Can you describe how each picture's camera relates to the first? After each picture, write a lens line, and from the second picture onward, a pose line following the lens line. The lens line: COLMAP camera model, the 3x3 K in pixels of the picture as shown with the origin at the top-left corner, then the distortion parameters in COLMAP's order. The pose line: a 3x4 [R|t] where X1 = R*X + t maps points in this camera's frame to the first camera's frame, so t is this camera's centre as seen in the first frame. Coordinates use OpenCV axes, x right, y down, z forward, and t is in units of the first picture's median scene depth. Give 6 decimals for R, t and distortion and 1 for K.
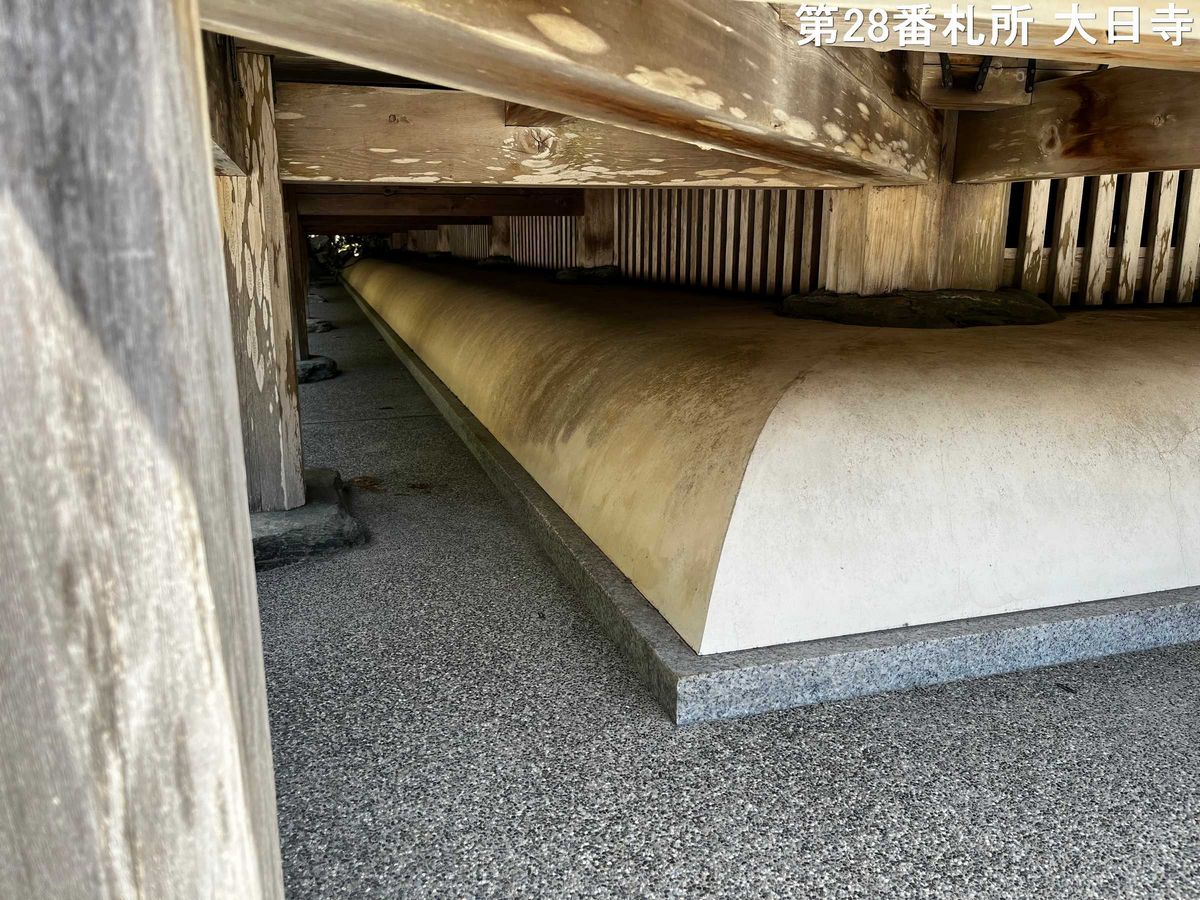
lens RADIAL K [[904.3, 0, 603.2], [0, 904.3, 454.0], [0, 0, 1]] dist [0.037168, -0.035958]
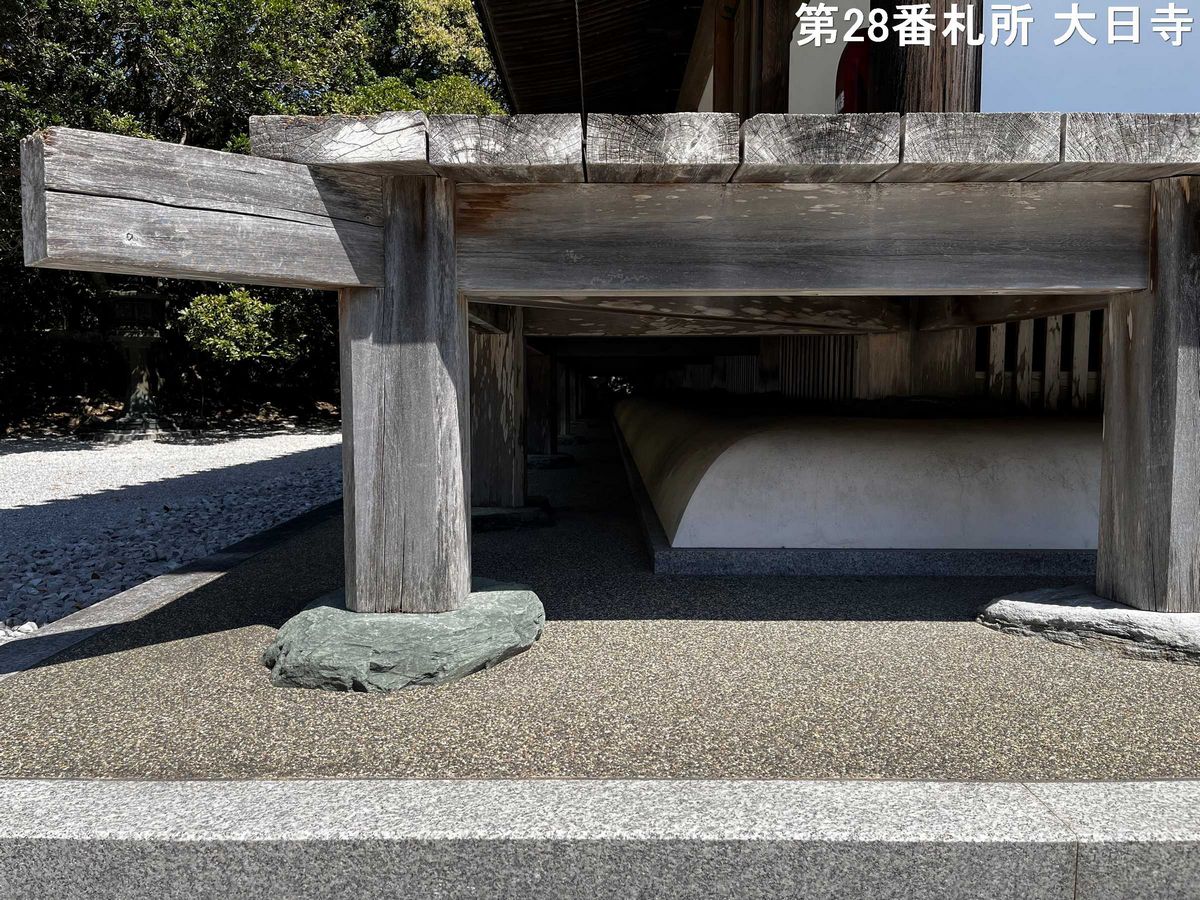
lens RADIAL K [[904.3, 0, 603.2], [0, 904.3, 454.0], [0, 0, 1]] dist [0.037168, -0.035958]
pose [[0.954209, 0.024909, -0.298101, 0.365384], [-0.070592, 0.987132, -0.143479, 0.201023], [0.290691, 0.157953, 0.943689, -0.690738]]
